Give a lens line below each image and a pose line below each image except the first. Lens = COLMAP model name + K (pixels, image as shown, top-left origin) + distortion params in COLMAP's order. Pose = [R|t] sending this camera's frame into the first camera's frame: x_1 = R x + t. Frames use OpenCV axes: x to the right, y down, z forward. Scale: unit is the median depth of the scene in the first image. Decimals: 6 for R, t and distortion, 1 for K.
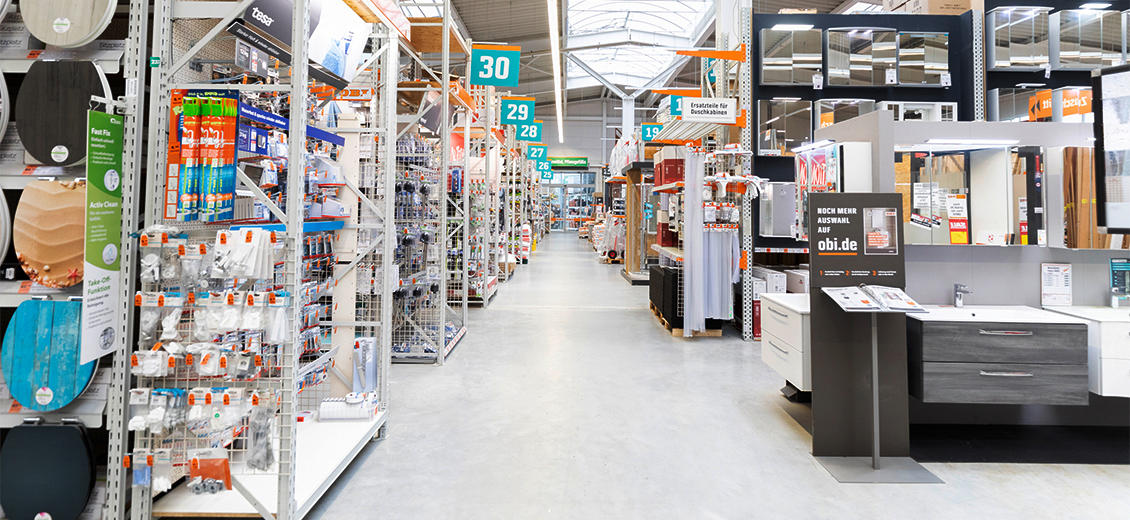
lens RADIAL K [[550.6, 0, 564.0], [0, 550.6, 195.6], [0, 0, 1]] dist [-0.000464, 0.000153]
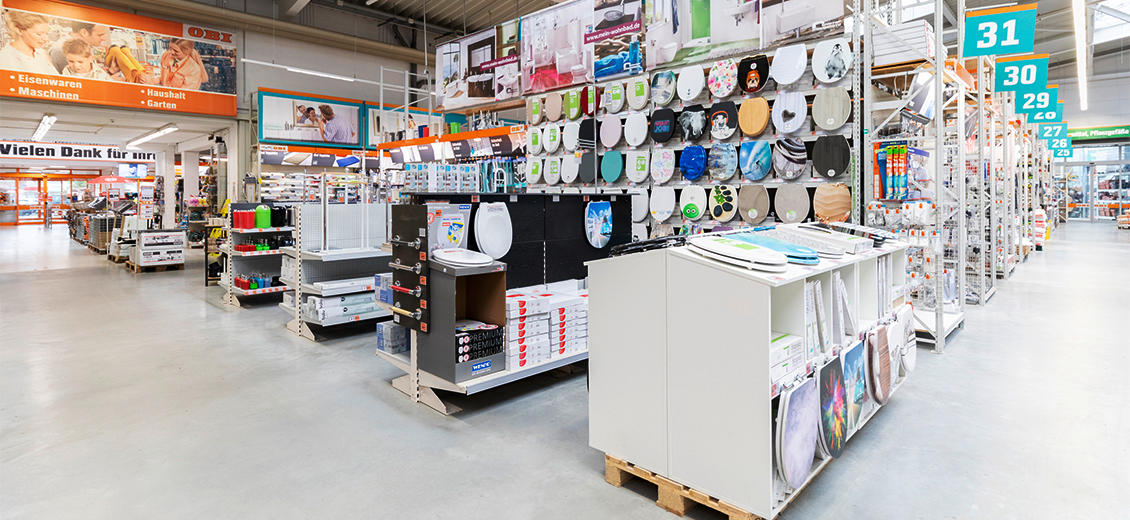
lens RADIAL K [[550.6, 0, 564.0], [0, 550.6, 195.6], [0, 0, 1]] dist [-0.000464, 0.000153]
pose [[0.725744, -0.012041, -0.687859, -0.012929], [0.028149, 0.999529, 0.012202, -0.006514], [0.687389, -0.028218, 0.725741, -0.286693]]
